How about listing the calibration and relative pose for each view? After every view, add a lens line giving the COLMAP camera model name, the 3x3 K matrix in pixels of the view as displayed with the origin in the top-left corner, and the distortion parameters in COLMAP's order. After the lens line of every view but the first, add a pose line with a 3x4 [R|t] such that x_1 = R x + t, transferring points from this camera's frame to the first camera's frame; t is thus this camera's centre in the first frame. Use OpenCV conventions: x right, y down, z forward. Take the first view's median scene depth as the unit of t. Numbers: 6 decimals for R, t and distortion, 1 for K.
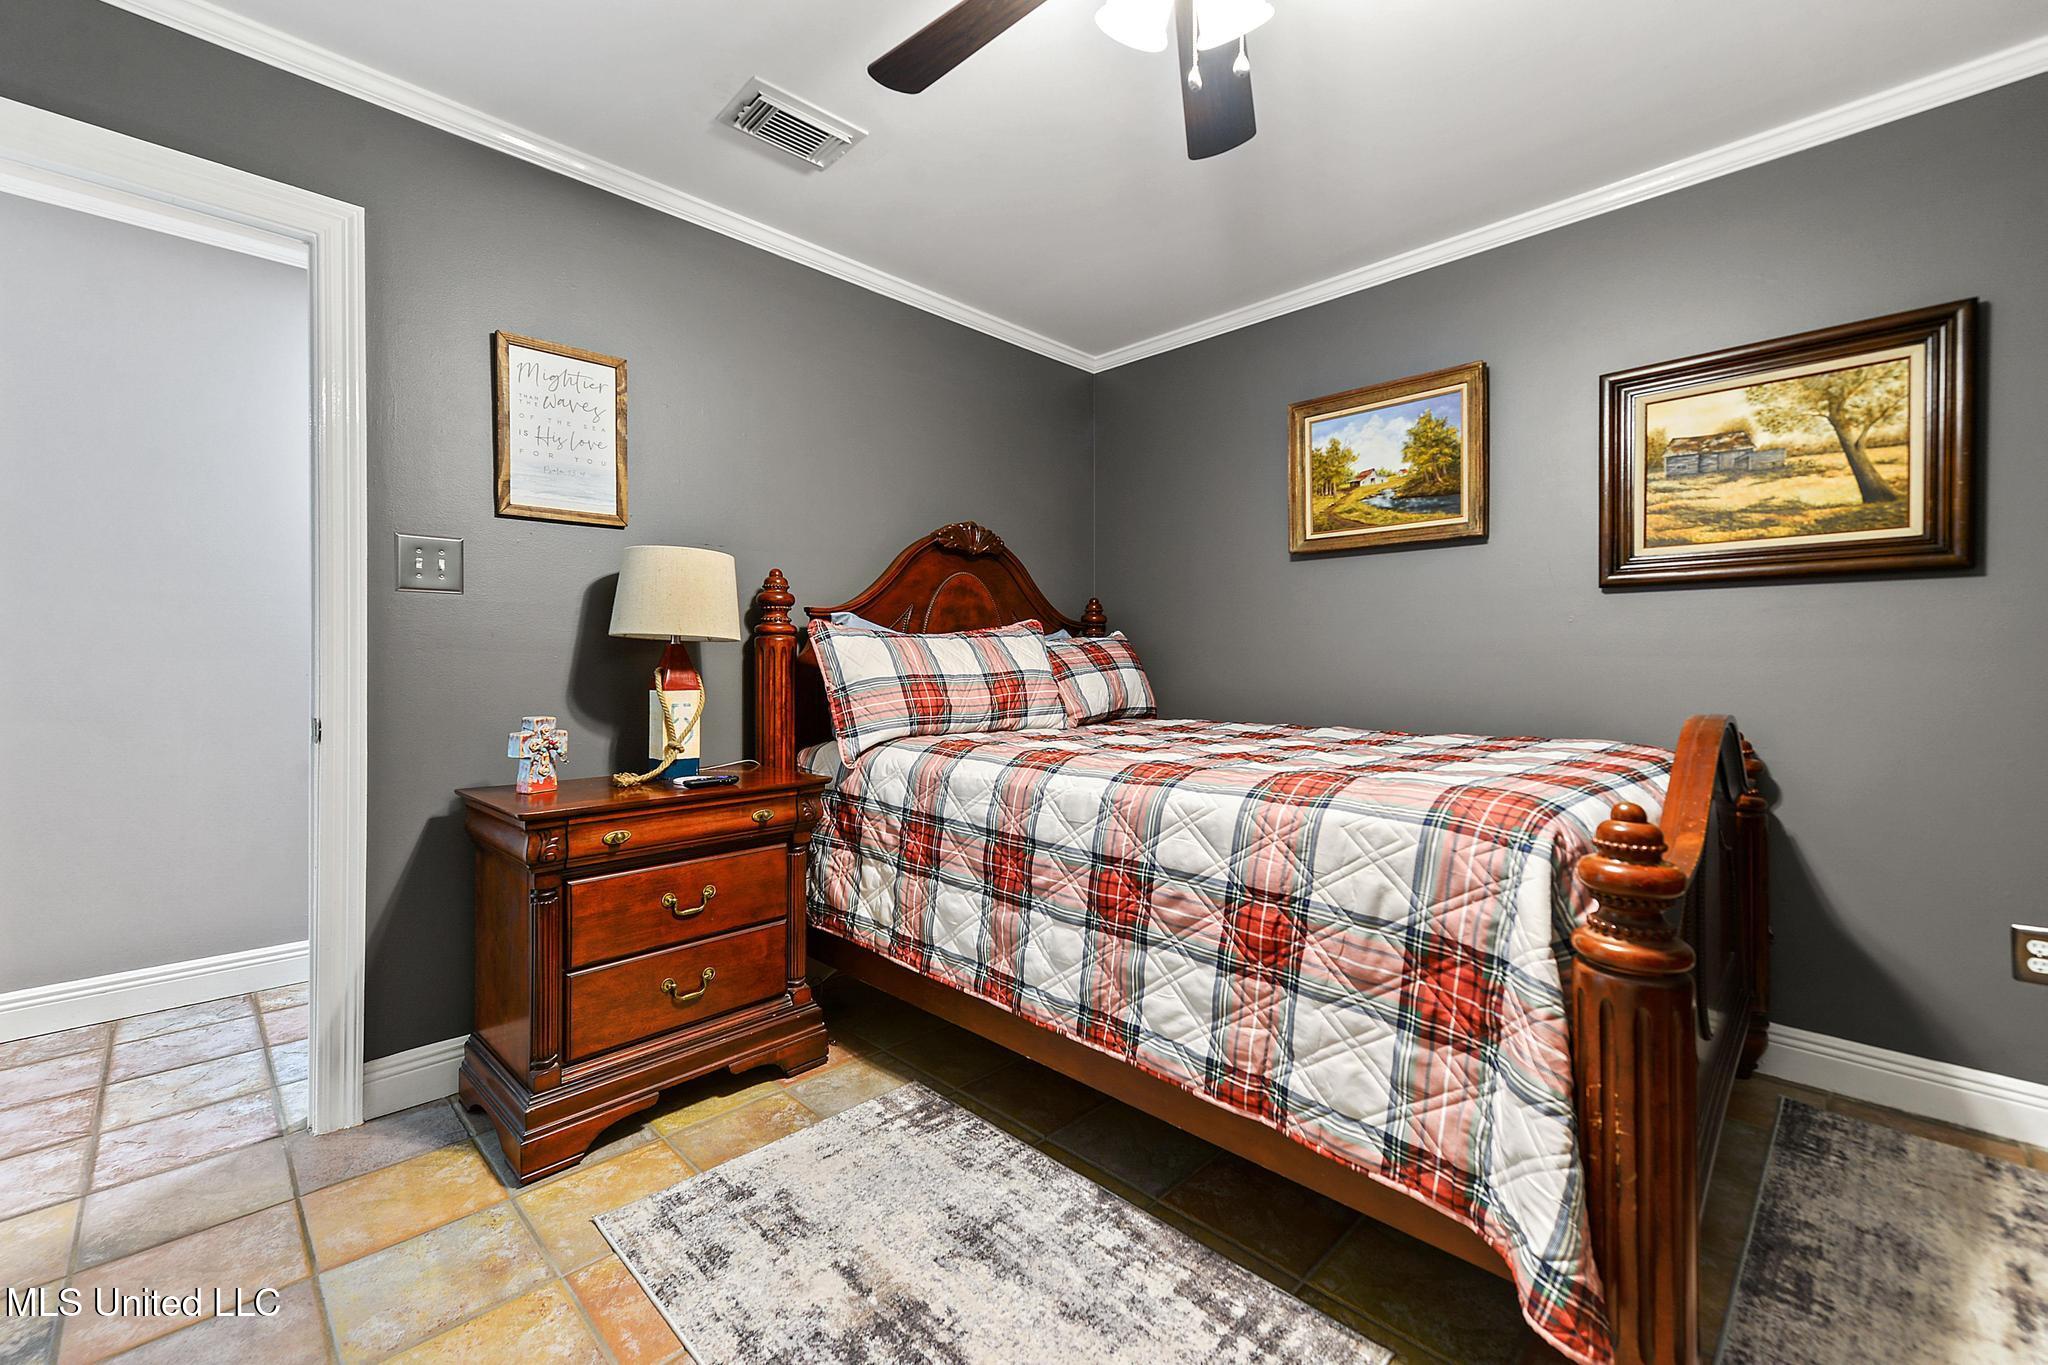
lens RADIAL K [[818.7, 0, 1020.0], [0, 818.7, 669.3], [0, 0, 1]] dist [0.009023, -0.001763]
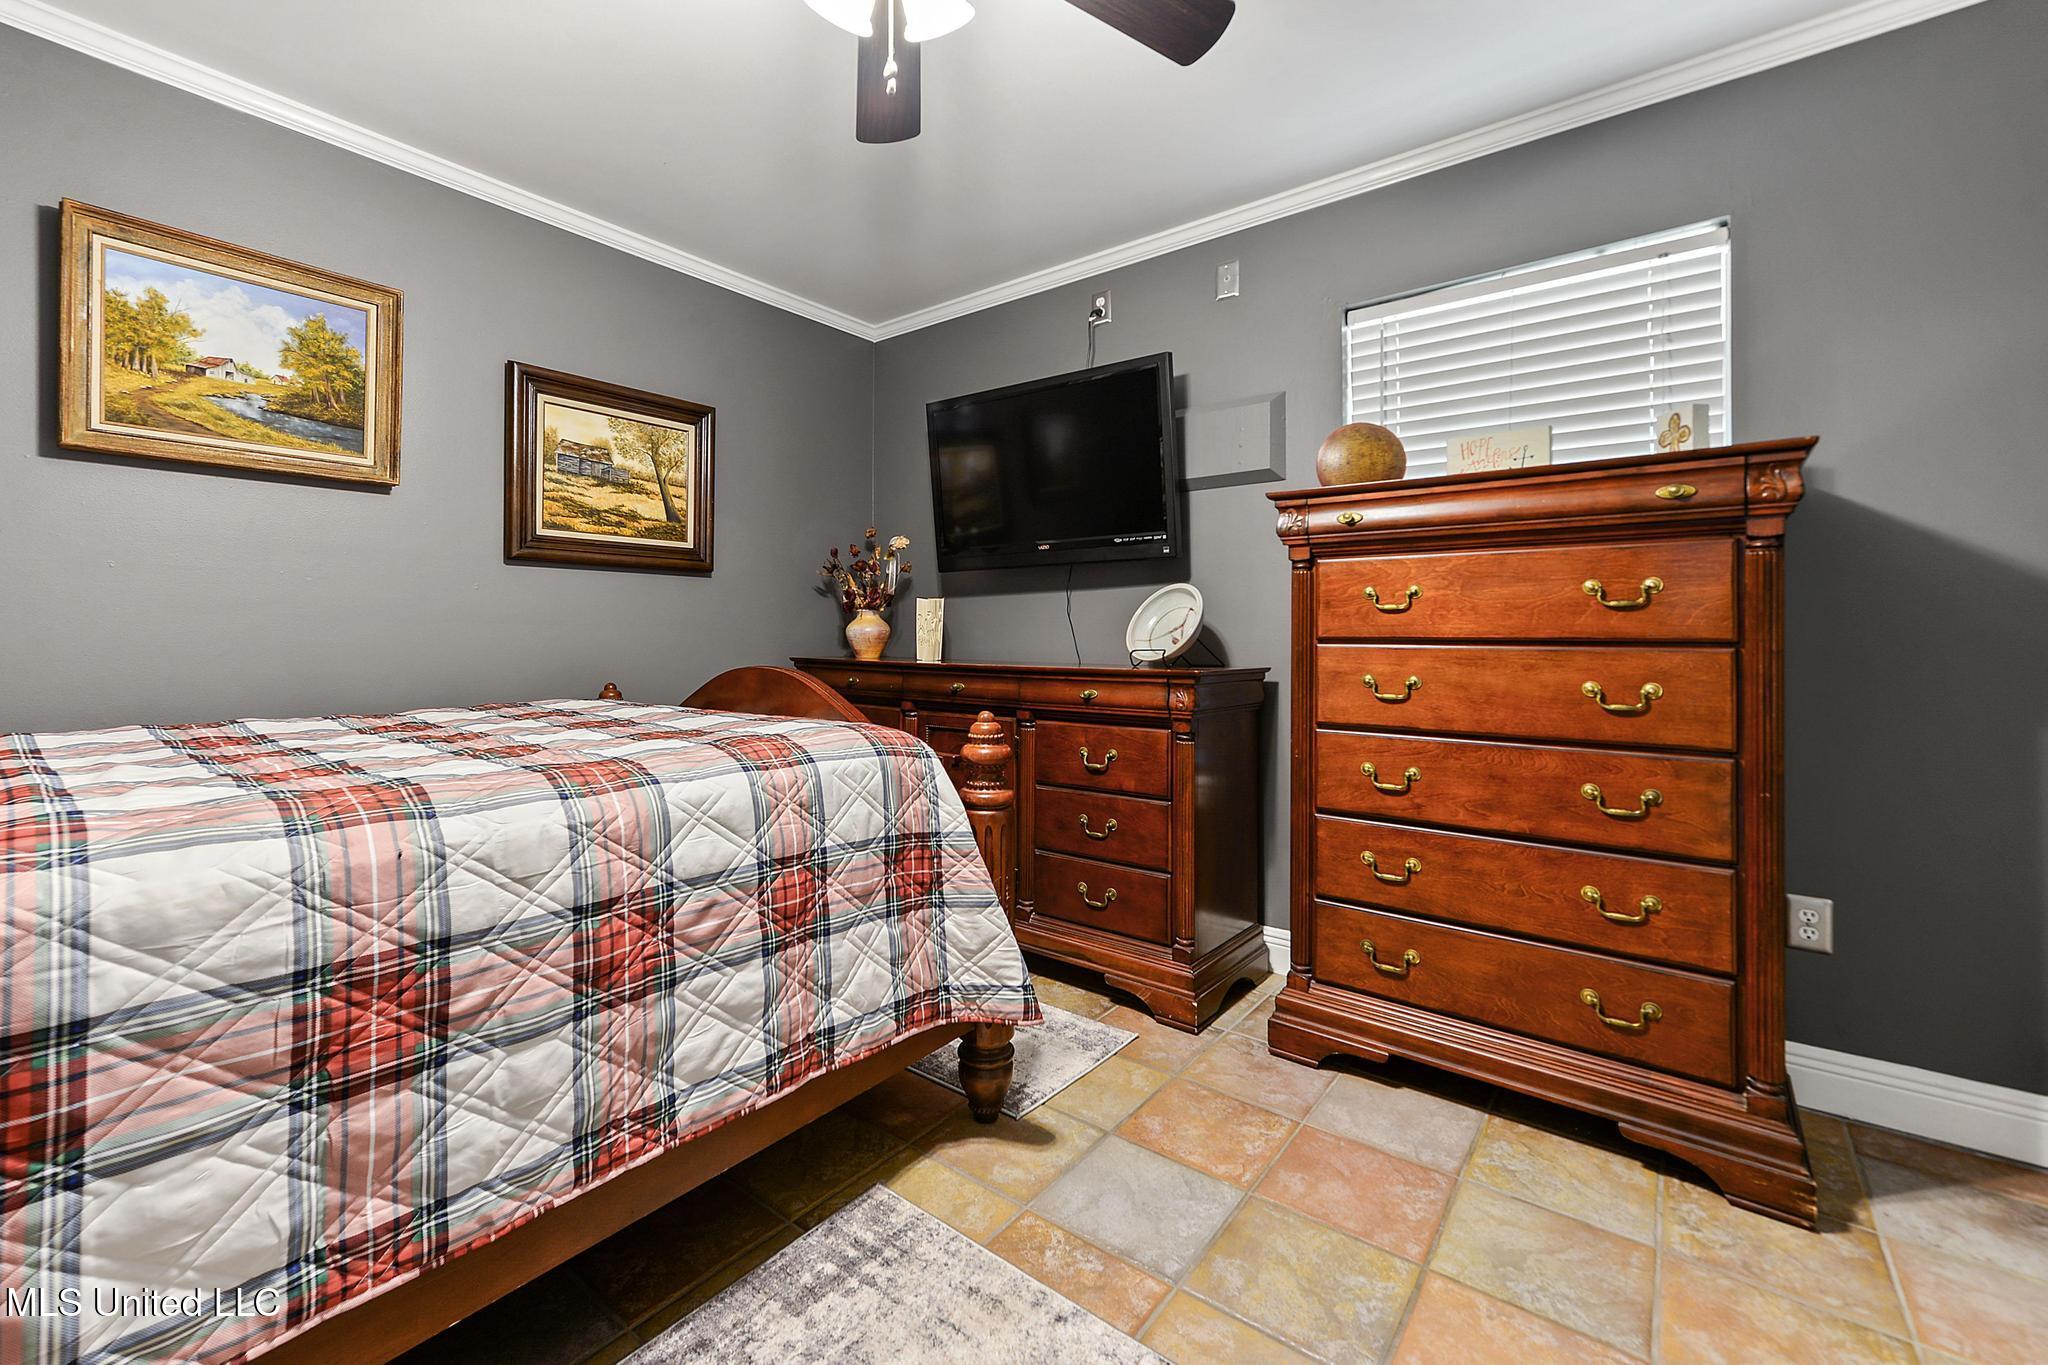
lens RADIAL K [[818.7, 0, 994.1], [0, 818.7, 627.8], [0, 0, 1]] dist [0.009023, -0.001763]
pose [[-0.076036, 0.005747, 0.997088, -0.589893], [0.004027, 0.999977, -0.005456, -0.003287], [-0.997097, 0.003601, -0.076058, 0.670406]]
